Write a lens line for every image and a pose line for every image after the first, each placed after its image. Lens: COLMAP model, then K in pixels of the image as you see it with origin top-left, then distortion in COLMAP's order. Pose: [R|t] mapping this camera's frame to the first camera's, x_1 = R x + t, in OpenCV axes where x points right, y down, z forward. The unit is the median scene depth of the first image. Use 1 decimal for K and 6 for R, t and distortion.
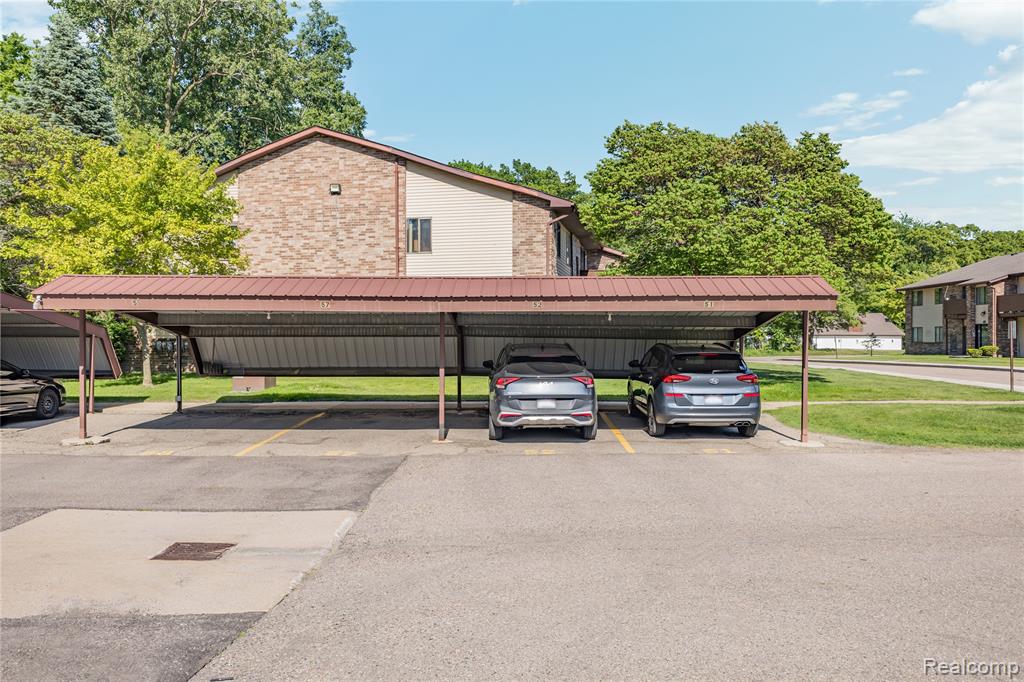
lens RADIAL K [[792.1, 0, 512.3], [0, 792.1, 343.4], [0, 0, 1]] dist [-0.000762, -0.003396]
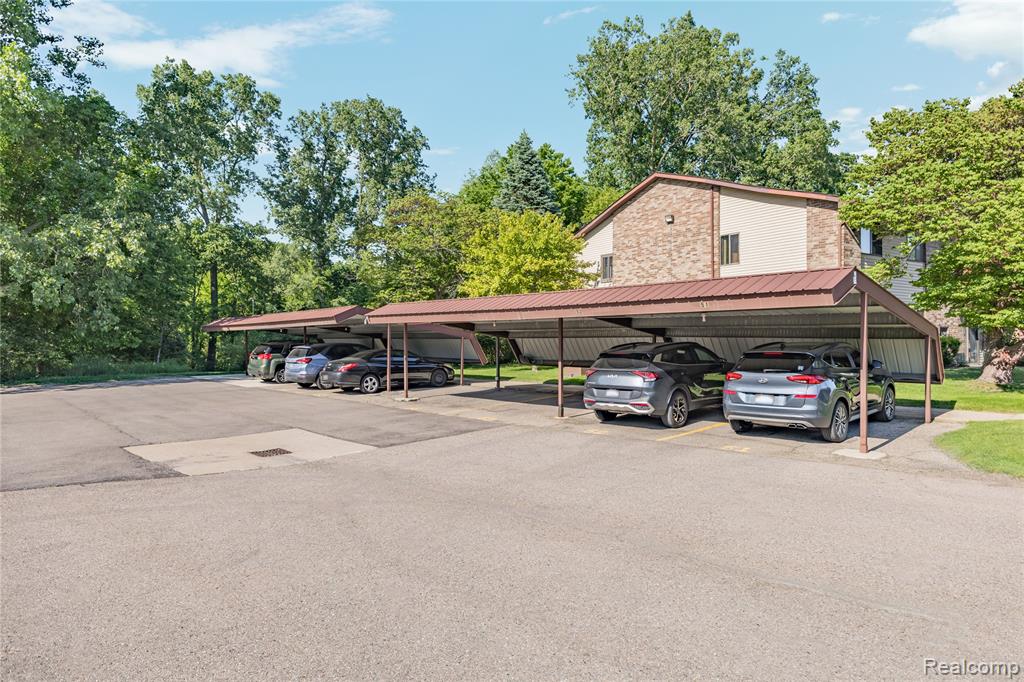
lens RADIAL K [[652.5, 0, 511.6], [0, 652.5, 340.4], [0, 0, 1]] dist [-0.009790, -0.001917]
pose [[0.666422, -0.002743, -0.745570, 0.380528], [0.000432, 0.999994, -0.003293, 0.000067], [0.745575, 0.001872, 0.666419, 0.126909]]
